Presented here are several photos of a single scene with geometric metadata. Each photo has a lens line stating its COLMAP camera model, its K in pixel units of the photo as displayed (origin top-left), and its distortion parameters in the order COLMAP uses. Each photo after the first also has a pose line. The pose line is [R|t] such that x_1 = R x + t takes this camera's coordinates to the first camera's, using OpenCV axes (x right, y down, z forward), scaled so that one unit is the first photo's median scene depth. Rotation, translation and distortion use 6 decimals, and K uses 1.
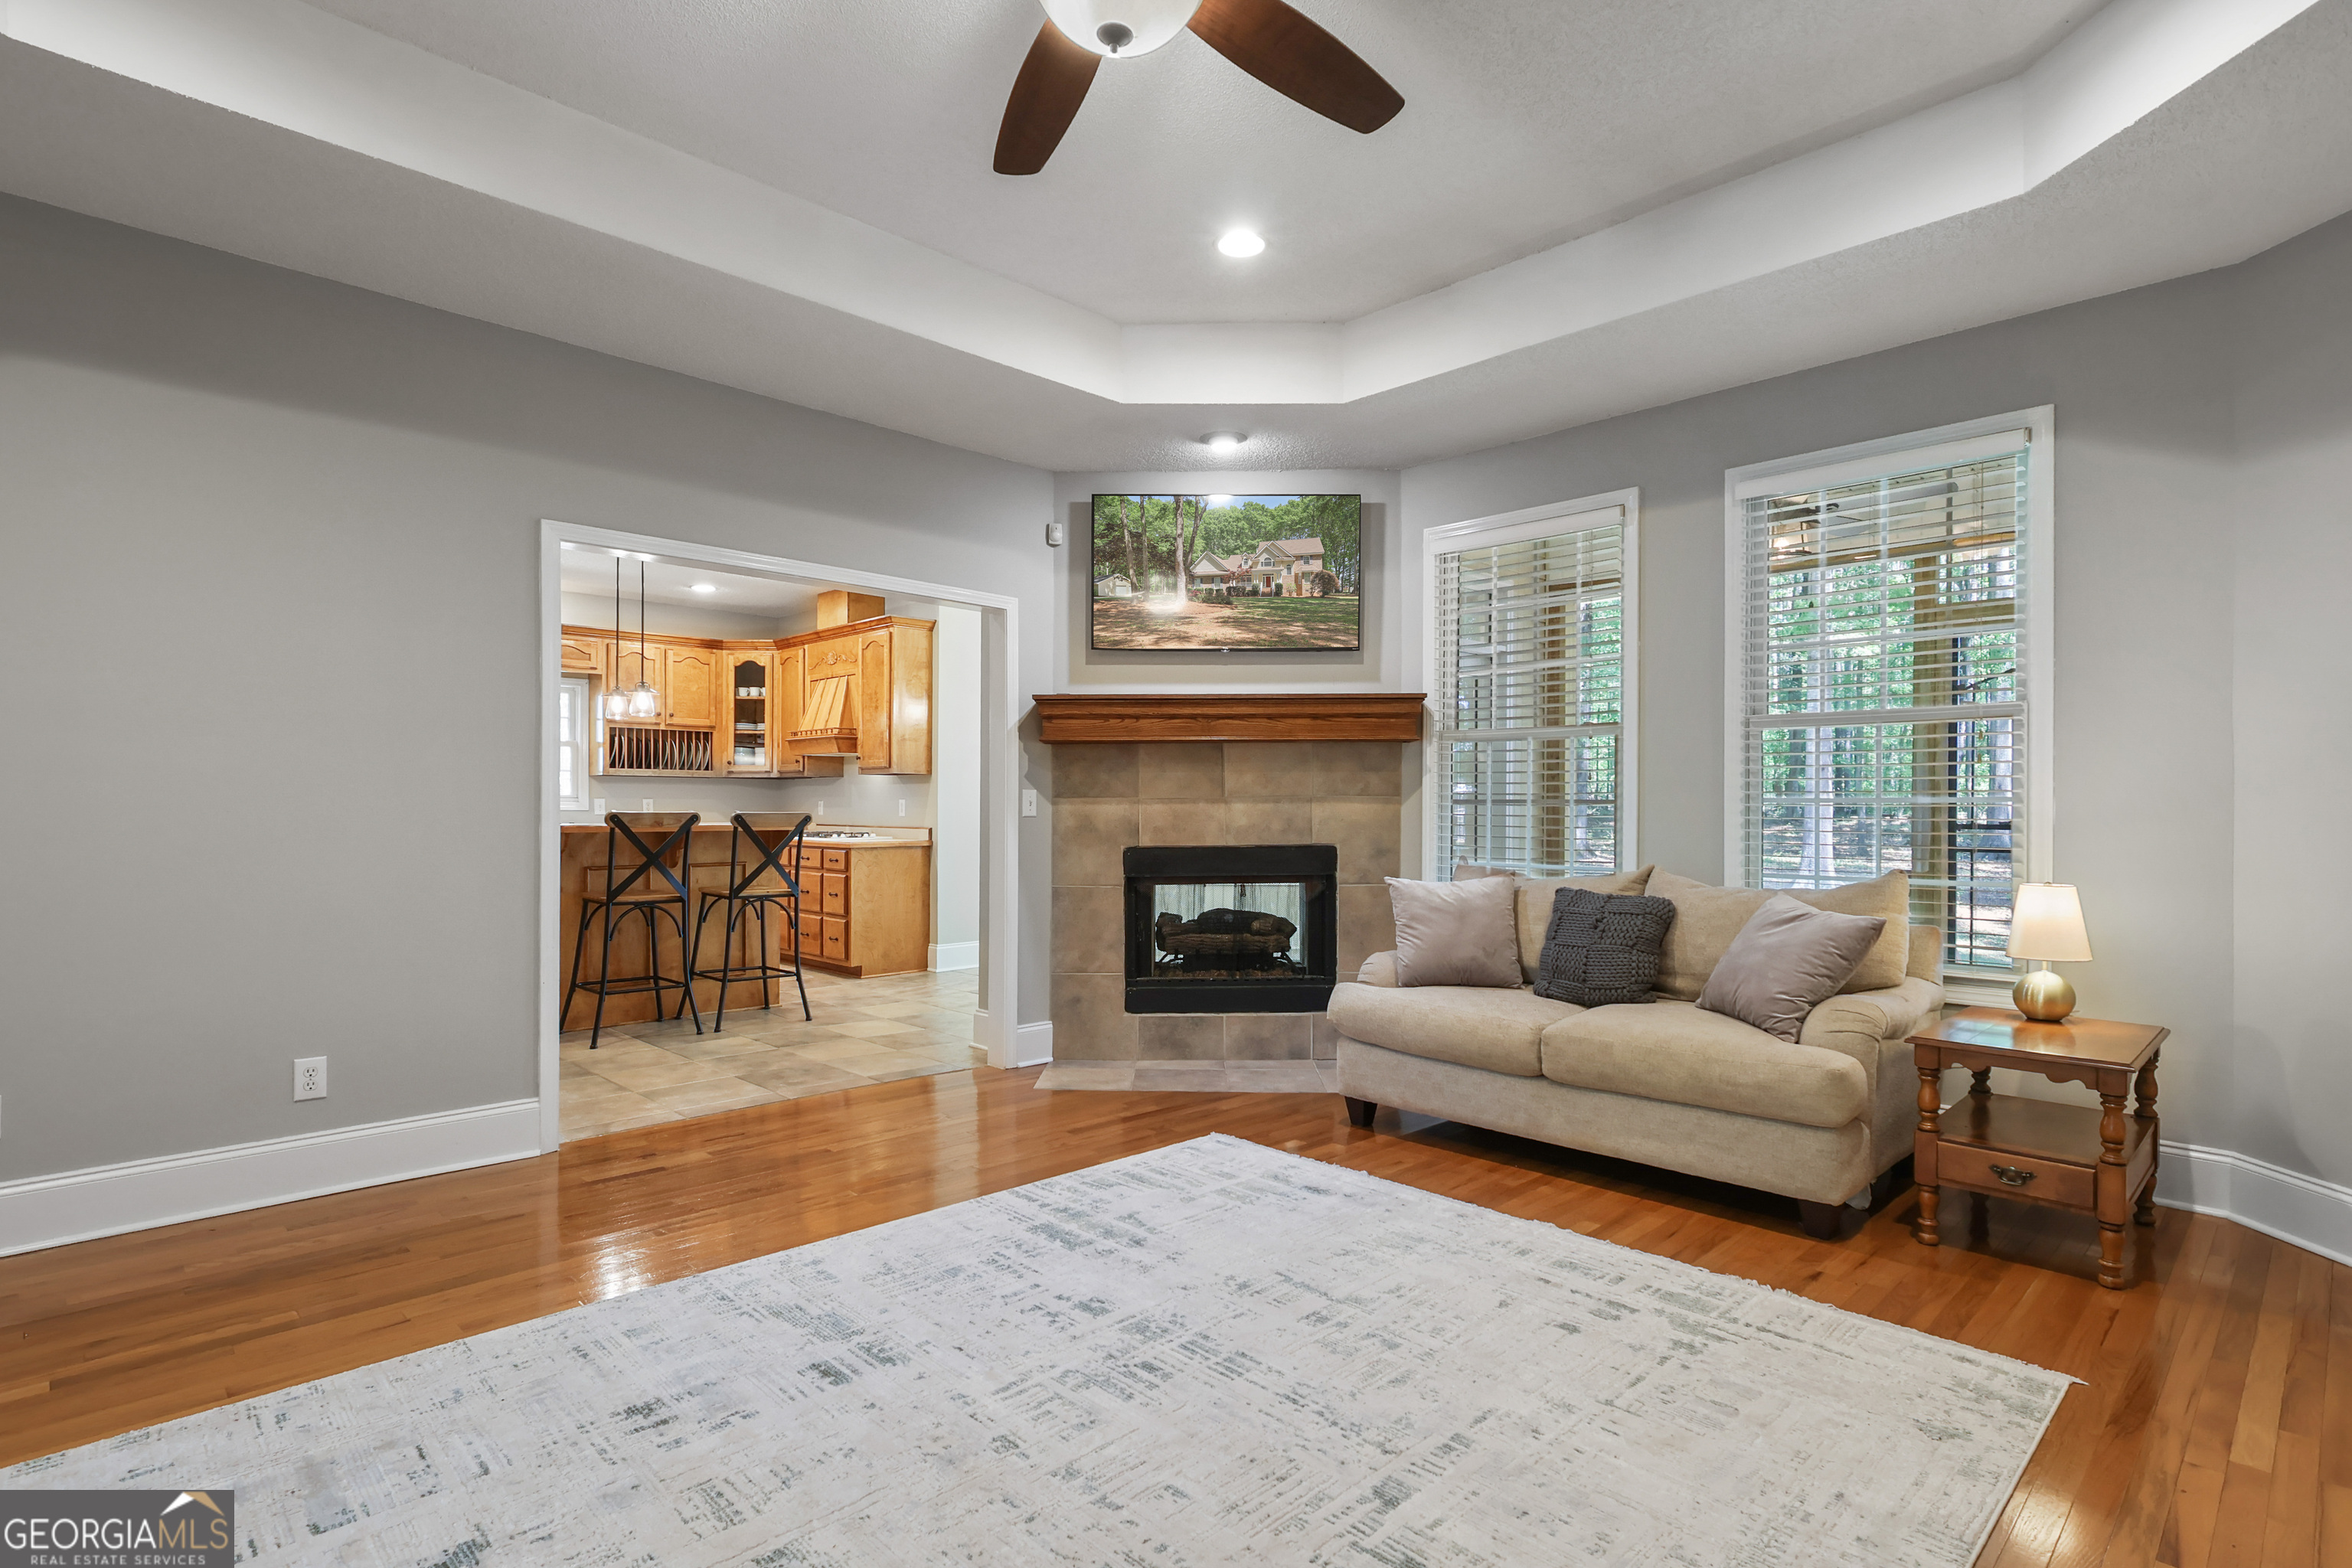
lens RADIAL K [[1174.2, 0, 1177.2], [0, 1174.2, 800.8], [0, 0, 1]] dist [0.001006, 0.000172]
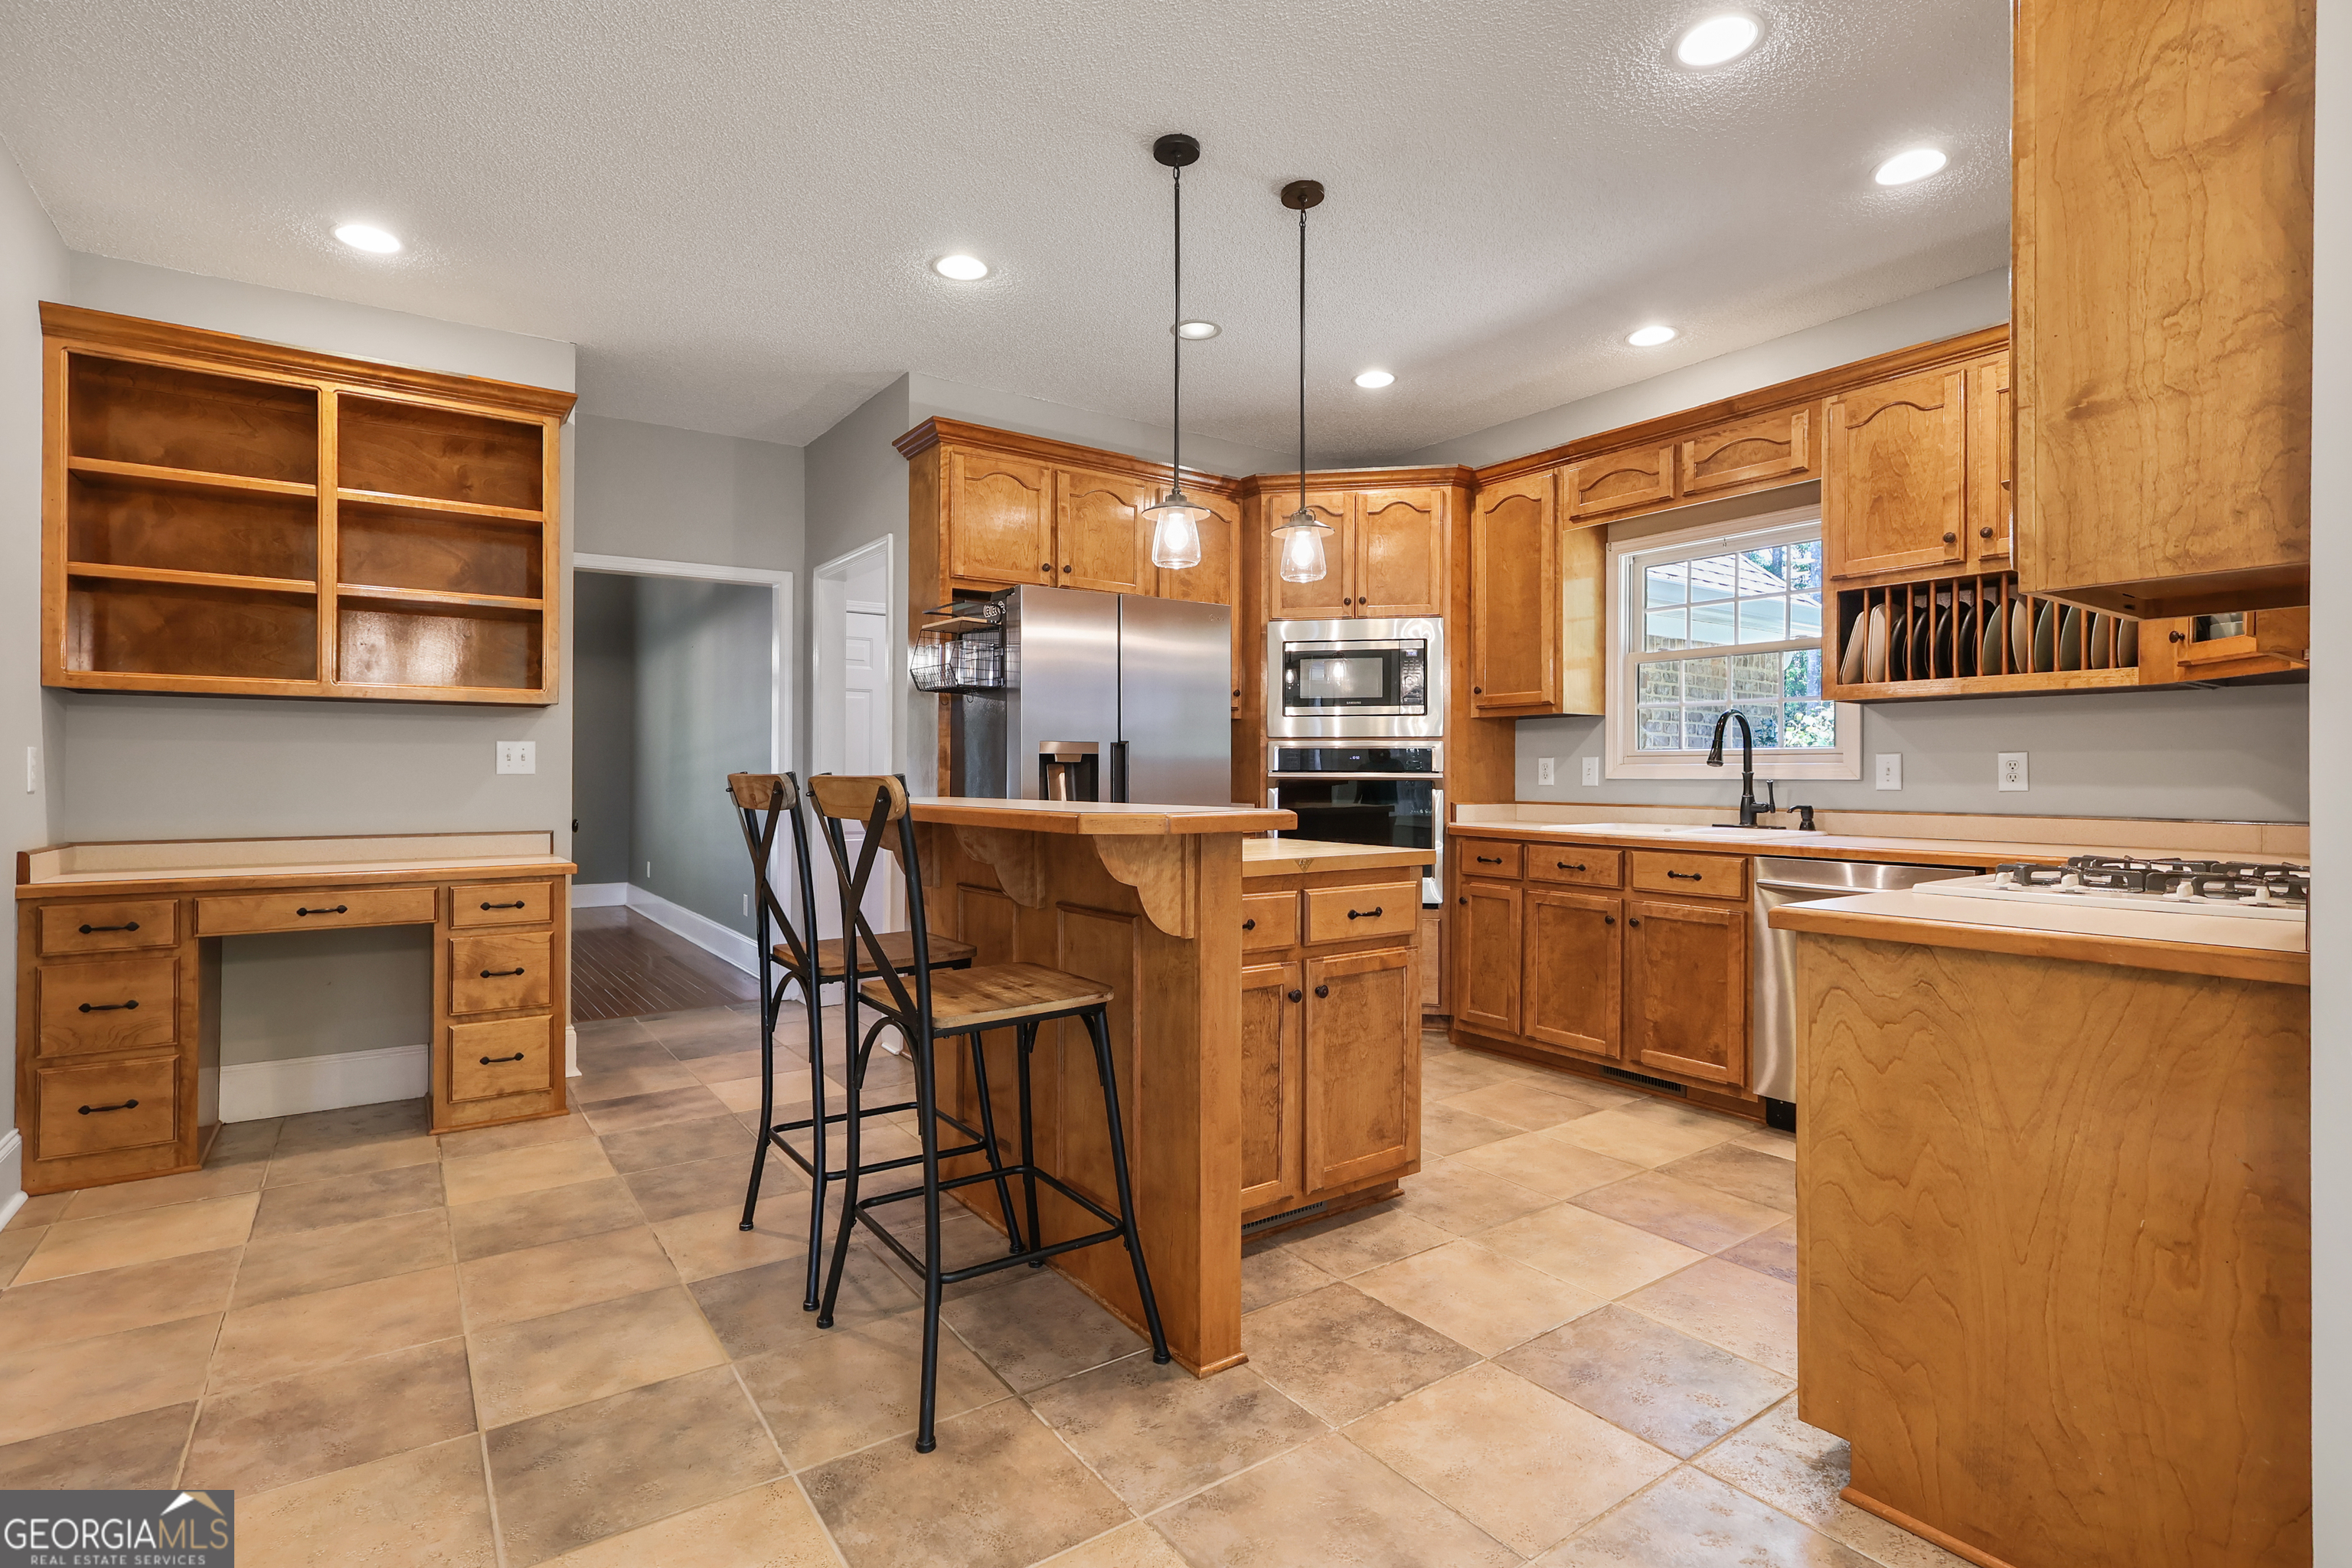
lens RADIAL K [[1117.7, 0, 1168.7], [0, 1117.7, 771.4], [0, 0, 1]] dist [0.000126, -0.000037]
pose [[-0.160337, -0.007630, -0.987033, -0.039673], [0.002026, 0.999965, -0.008059, 0.013023], [0.987060, -0.003292, -0.160316, 1.299317]]
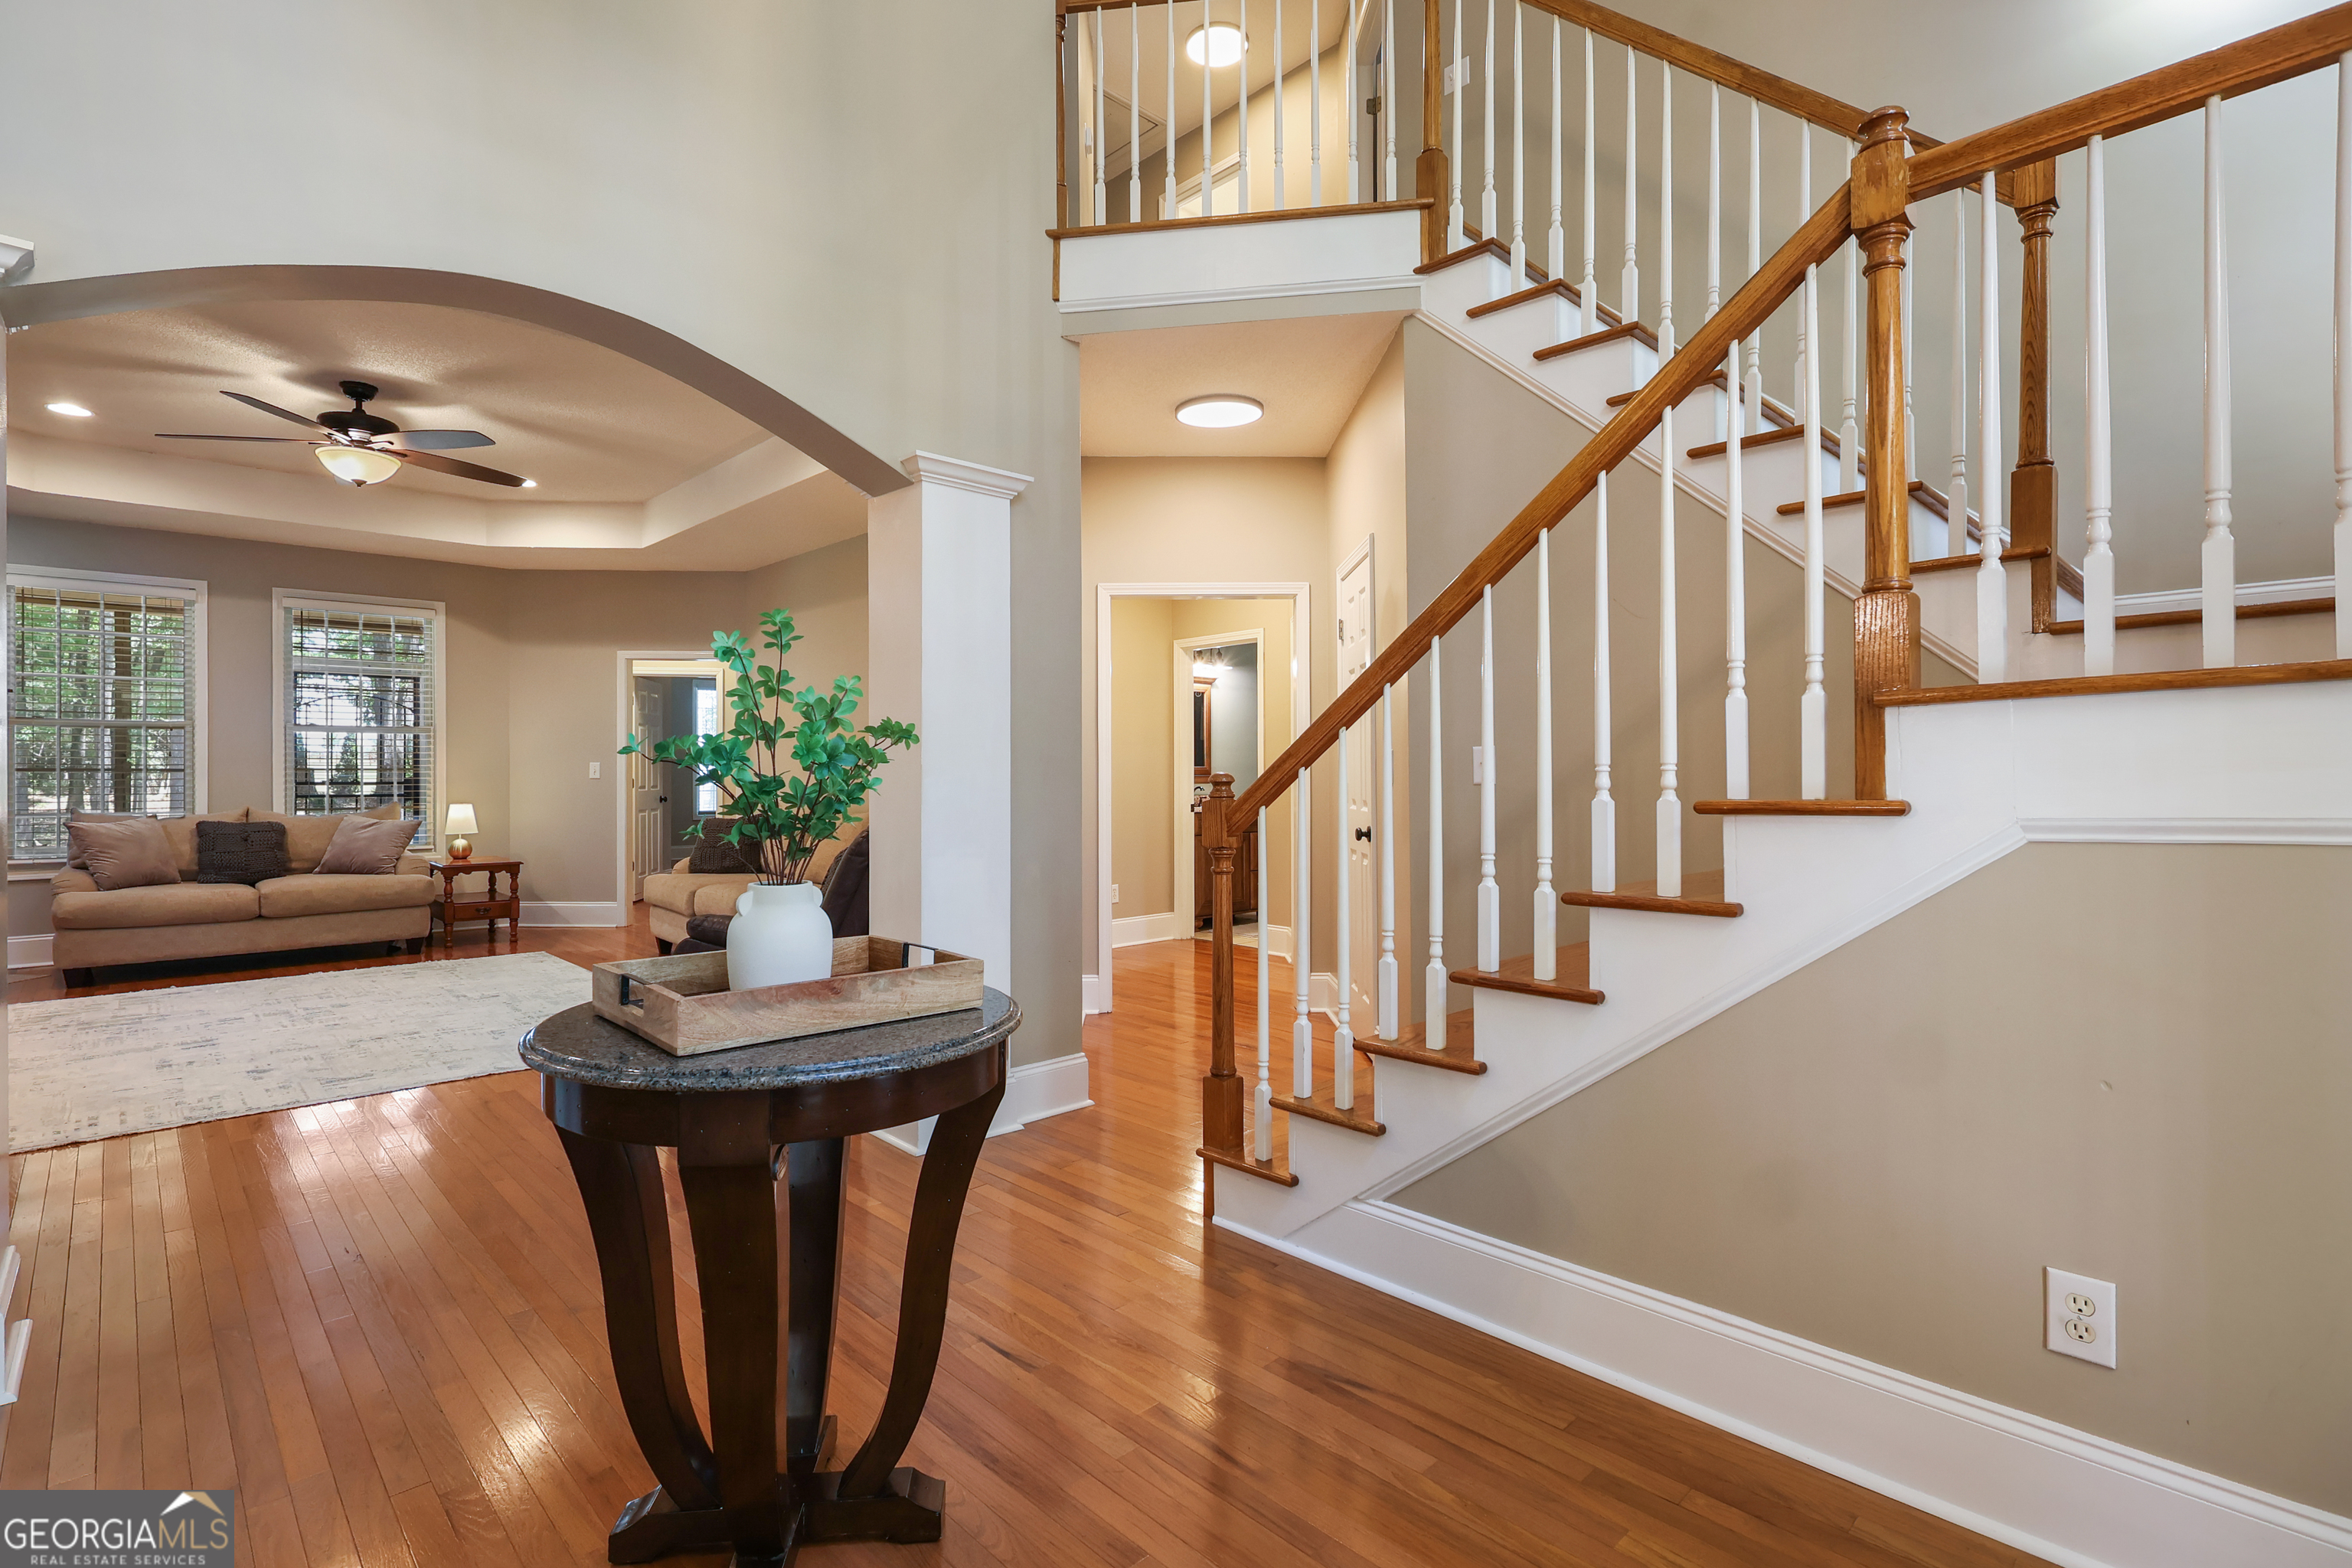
lens RADIAL K [[1094.9, 0, 1173.5], [0, 1094.9, 771.3], [0, 0, 1]] dist [-0.001426, 0.000042]
pose [[0.011614, -0.003748, 0.999926, -0.977967], [-0.002146, 0.999991, 0.003773, -0.005838], [-0.999930, -0.002190, 0.011606, -0.333929]]
